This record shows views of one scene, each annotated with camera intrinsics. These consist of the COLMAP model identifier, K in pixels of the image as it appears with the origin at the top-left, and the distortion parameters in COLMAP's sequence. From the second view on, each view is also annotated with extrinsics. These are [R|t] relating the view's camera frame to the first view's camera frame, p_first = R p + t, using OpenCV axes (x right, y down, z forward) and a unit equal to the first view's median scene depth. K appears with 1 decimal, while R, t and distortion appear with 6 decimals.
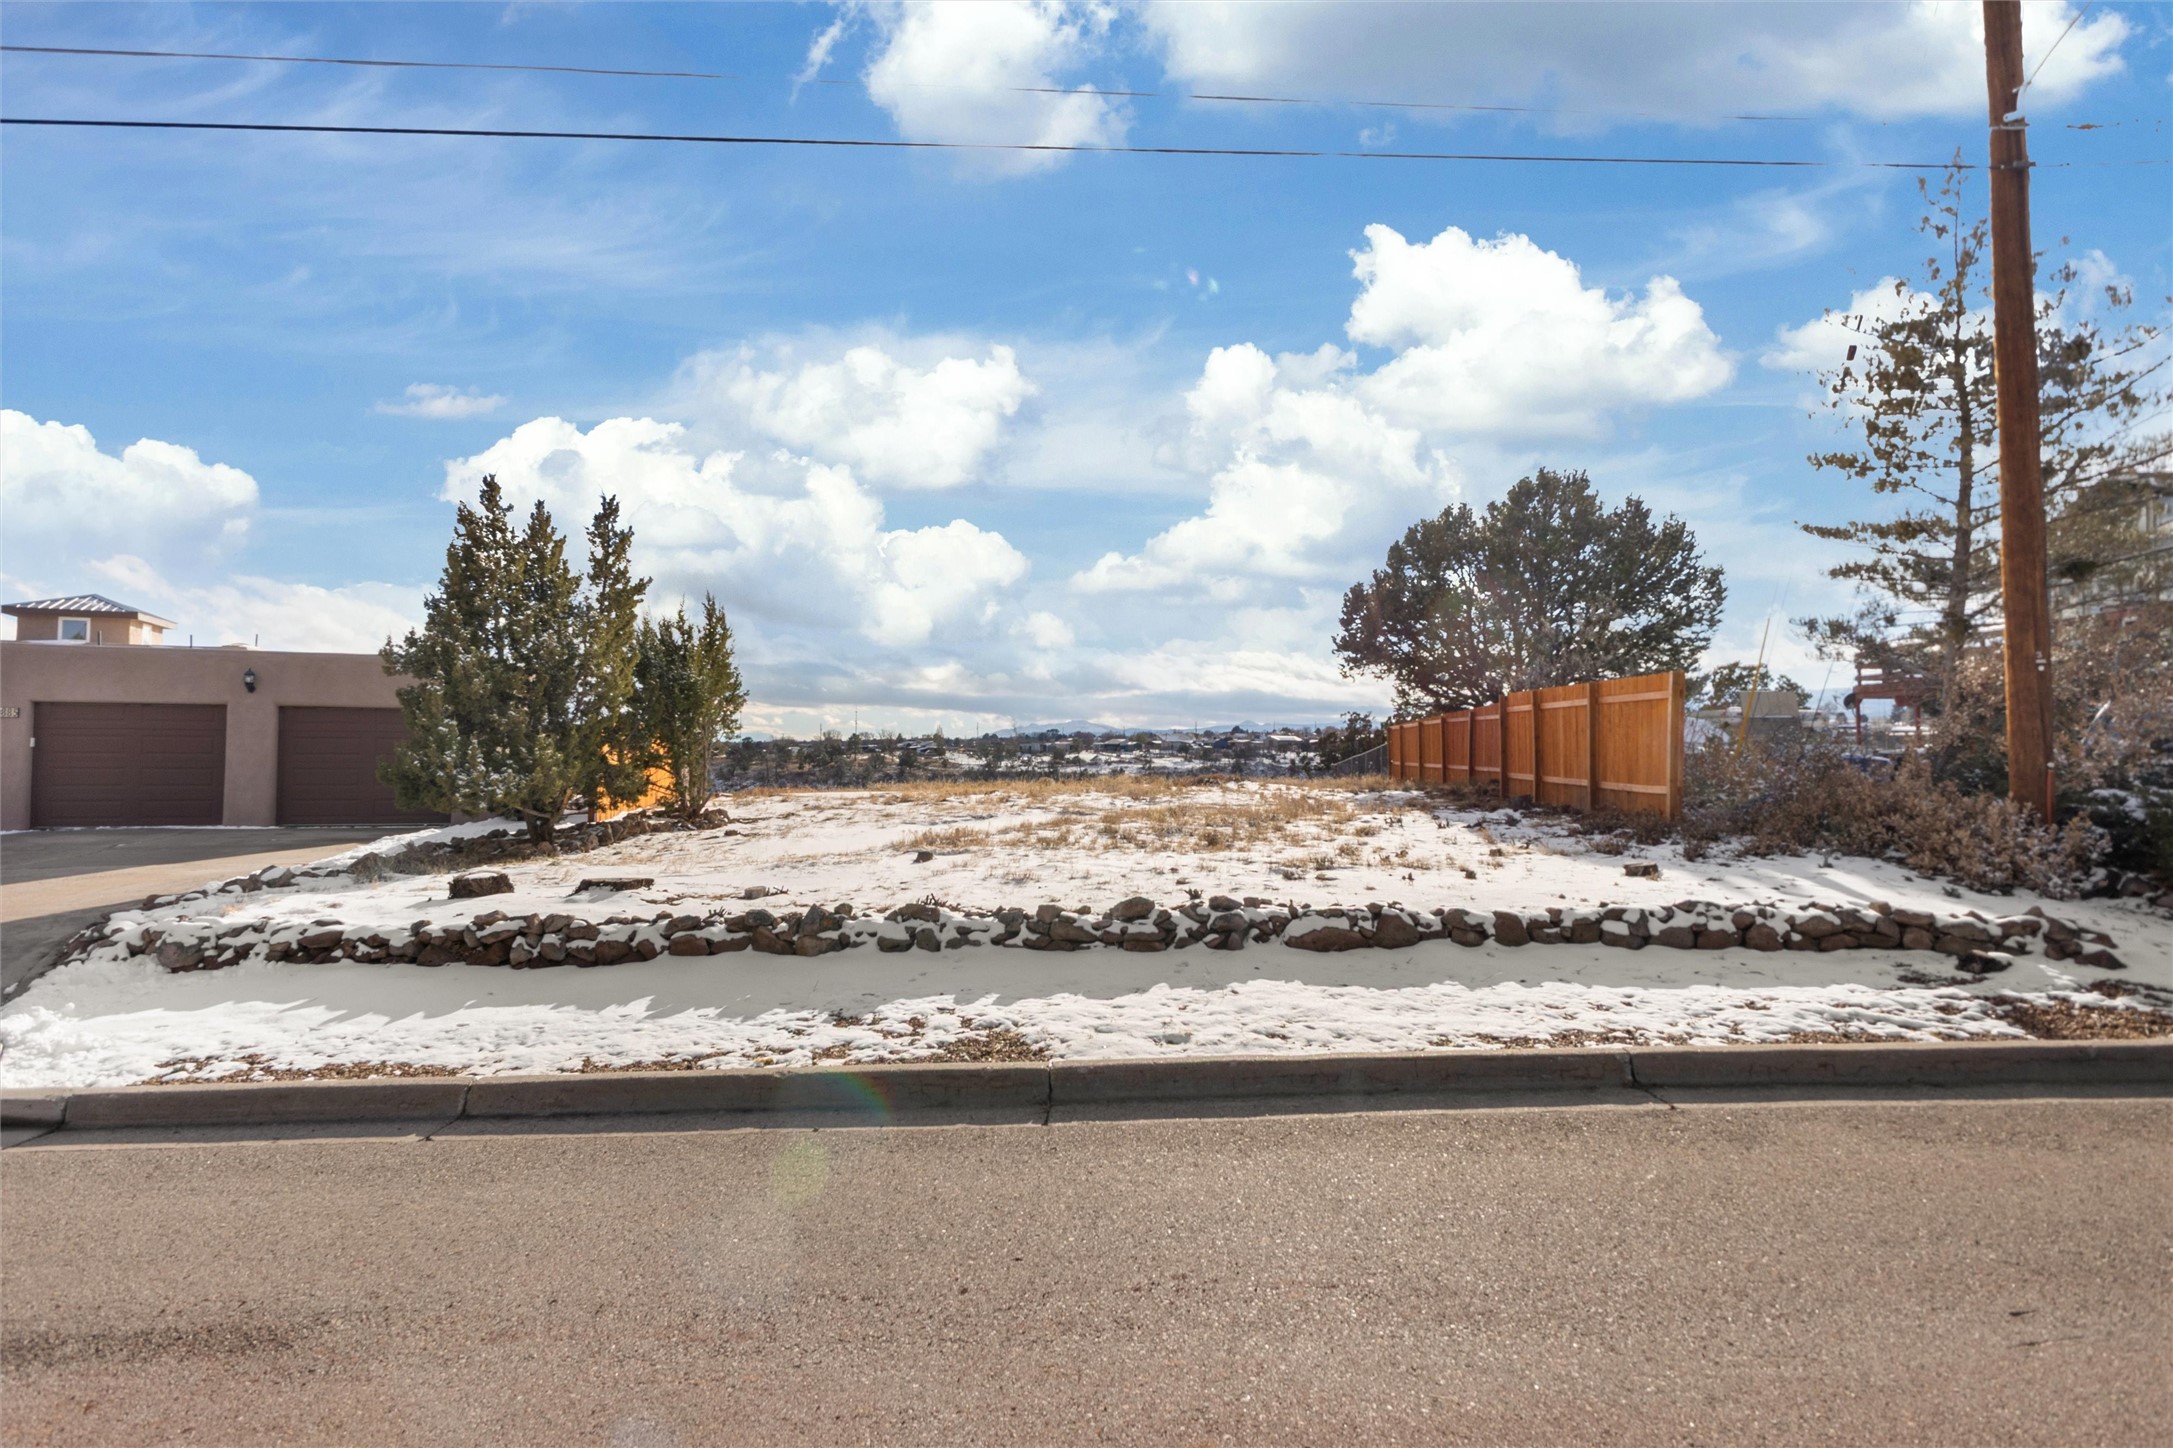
lens RADIAL K [[1124.4, 0, 1086.5], [0, 1124.4, 724.0], [0, 0, 1]] dist [-0.008614, -0.000722]
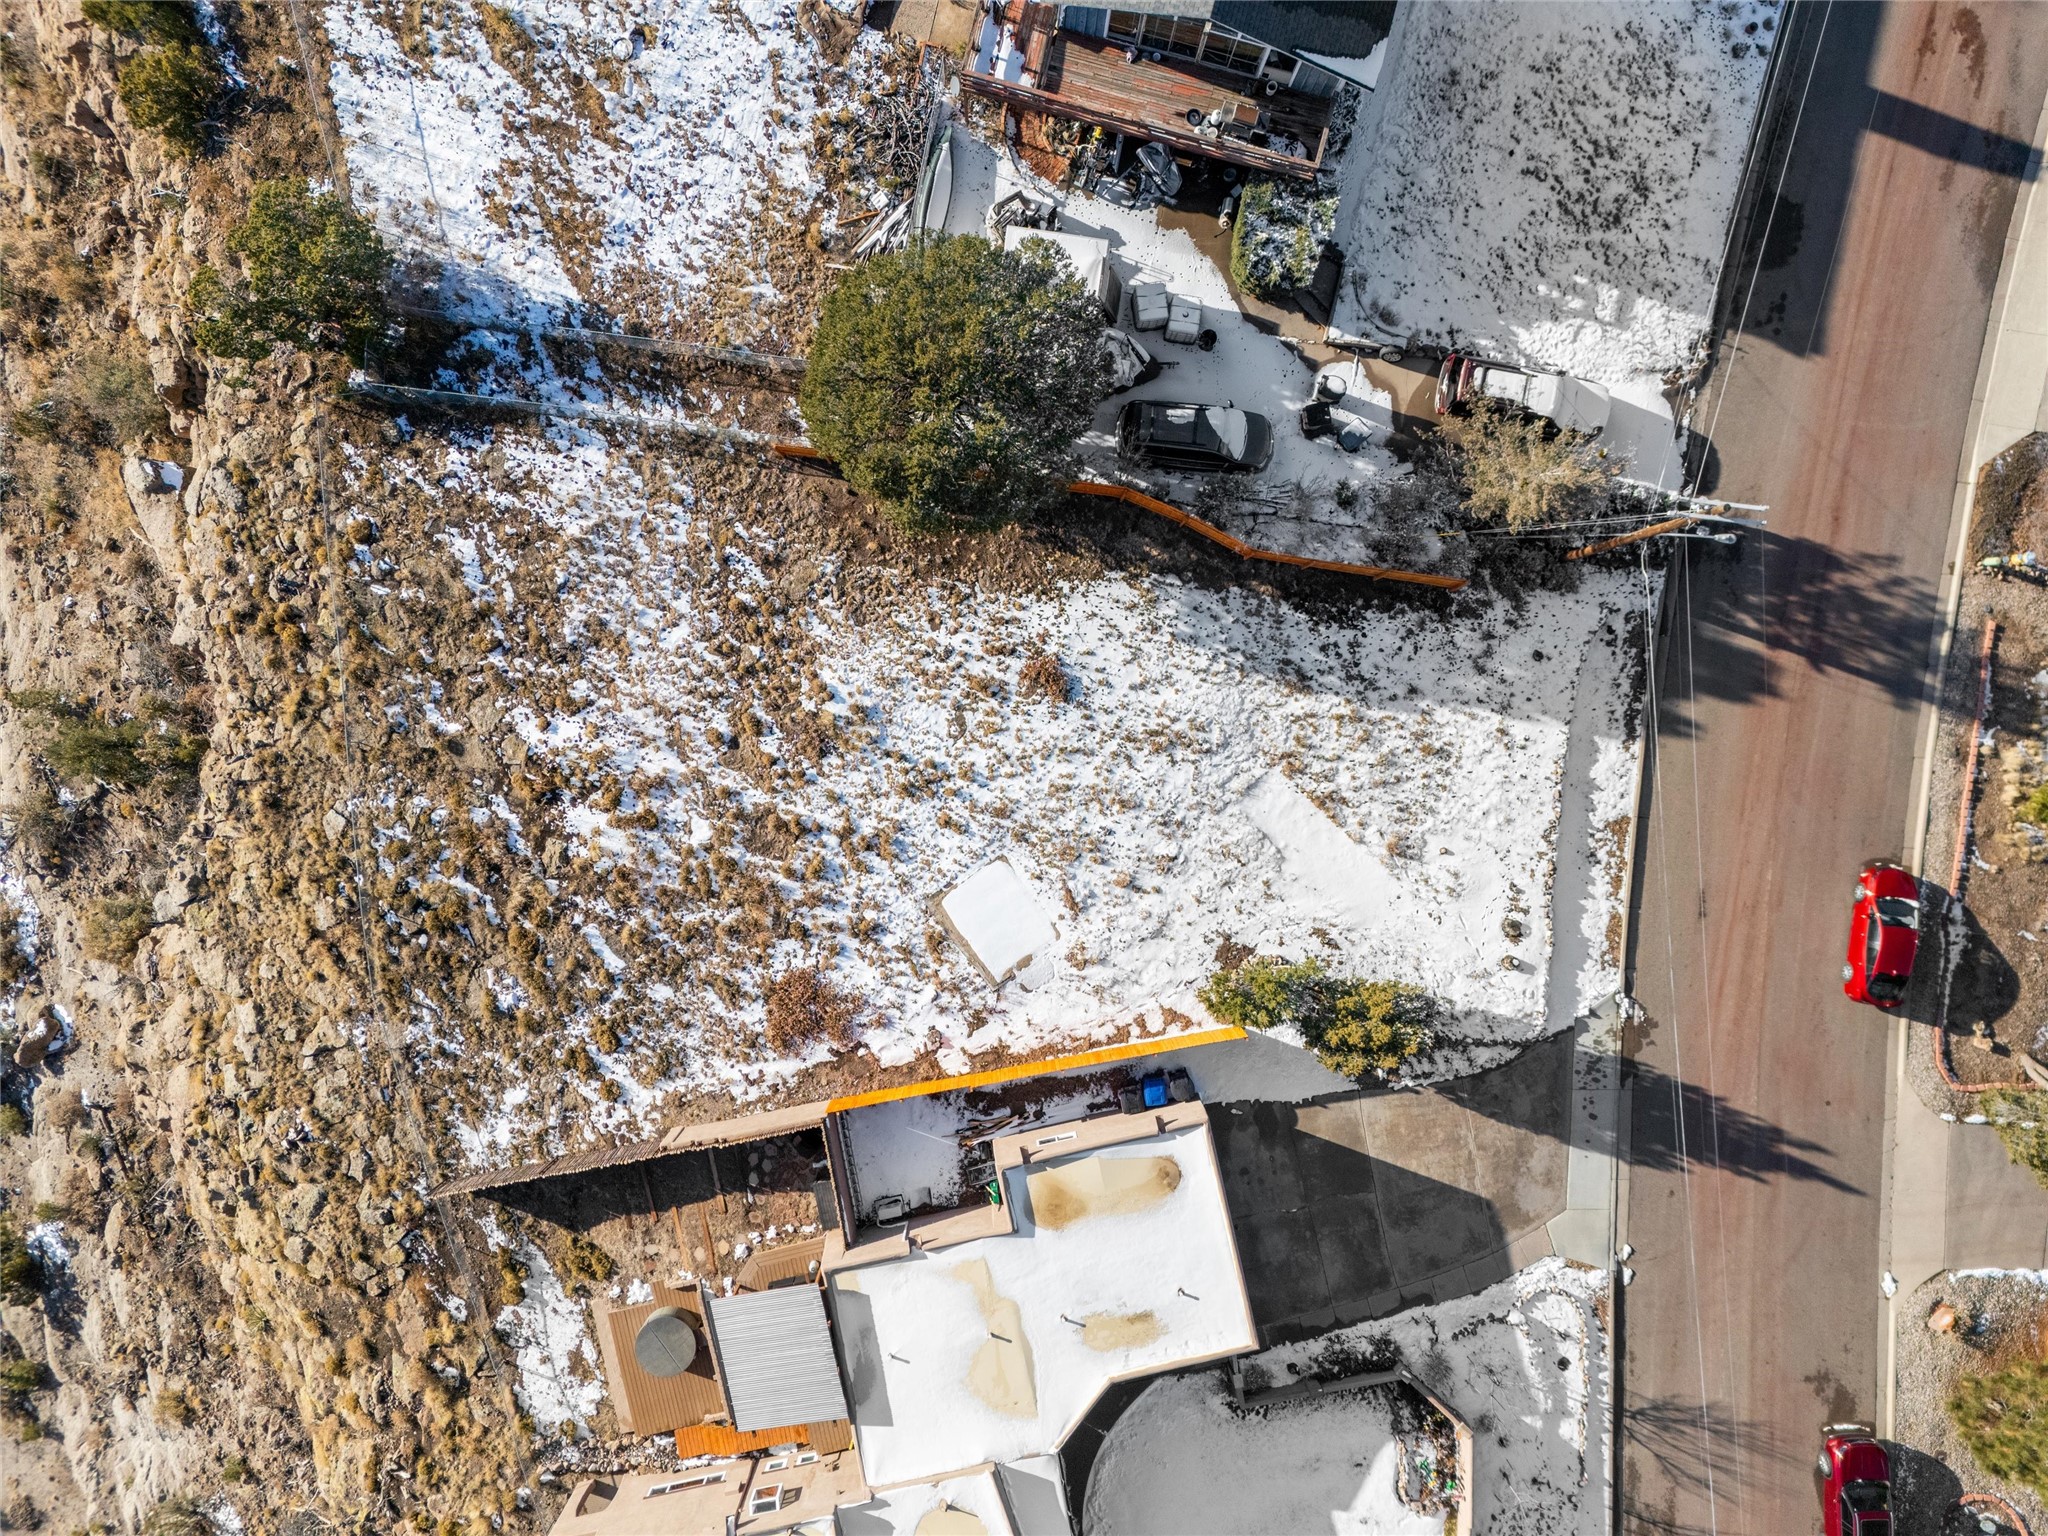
lens RADIAL K [[1493.8, 0, 1021.8], [0, 1493.8, 783.4], [0, 0, 1]] dist [0.093367, -0.132031]
pose [[0.076182, -0.997003, -0.013433, 0.006620], [-0.034089, -0.016068, 0.999290, -5.571623], [-0.996511, -0.075670, -0.035211, 3.287096]]
